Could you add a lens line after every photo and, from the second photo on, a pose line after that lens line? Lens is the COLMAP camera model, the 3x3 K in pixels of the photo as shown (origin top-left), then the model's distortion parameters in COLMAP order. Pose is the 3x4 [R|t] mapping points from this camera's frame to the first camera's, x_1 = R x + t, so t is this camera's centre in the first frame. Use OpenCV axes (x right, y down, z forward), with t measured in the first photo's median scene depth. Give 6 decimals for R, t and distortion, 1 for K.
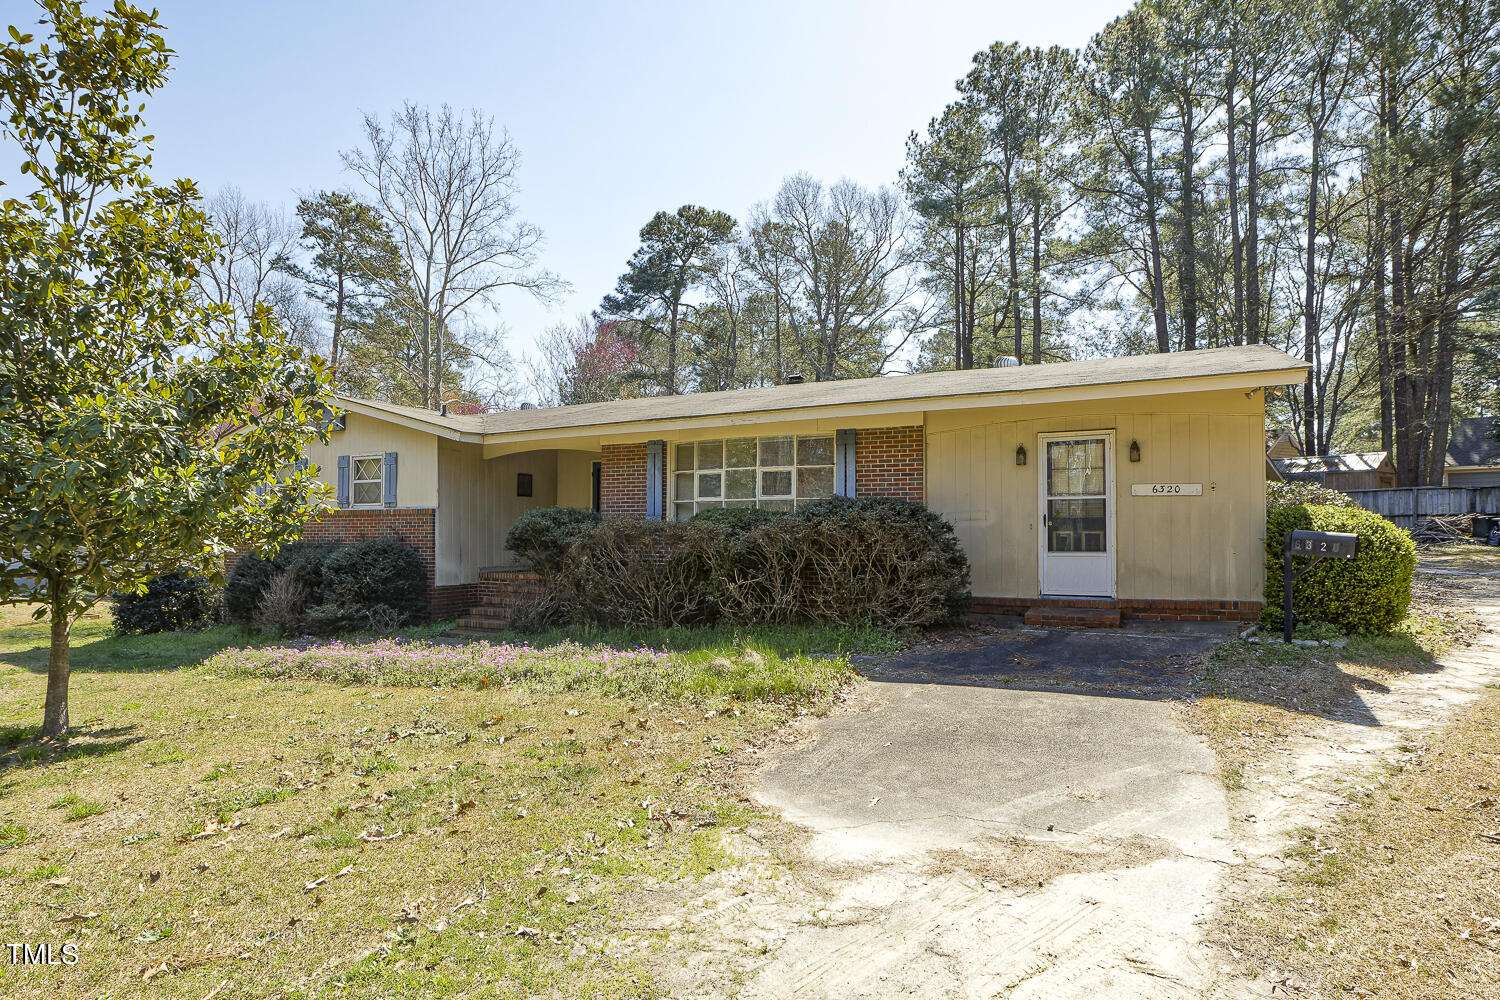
lens RADIAL K [[791.9, 0, 722.9], [0, 791.9, 518.1], [0, 0, 1]] dist [-0.007416, -0.000965]
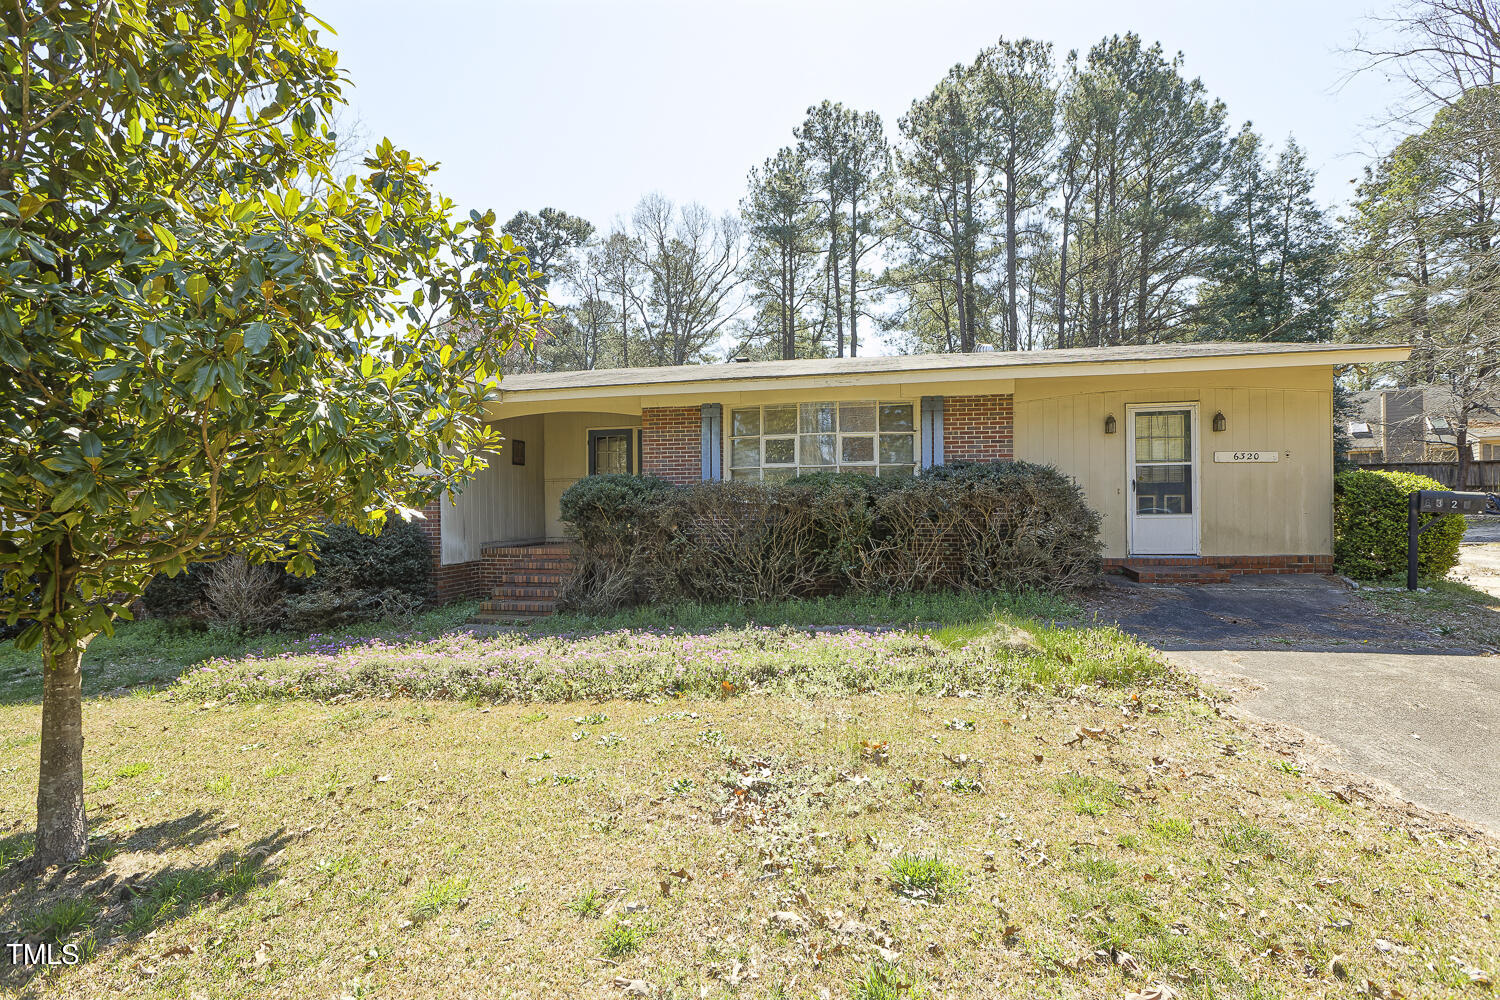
lens RADIAL K [[667.1, 0, 744.4], [0, 667.1, 504.1], [0, 0, 1]] dist [-0.001009, 0.000617]
pose [[0.957081, -0.004994, 0.289776, -0.281486], [0.002375, 0.999953, 0.009388, 0.014778], [-0.289809, -0.008296, 0.957048, 0.225983]]
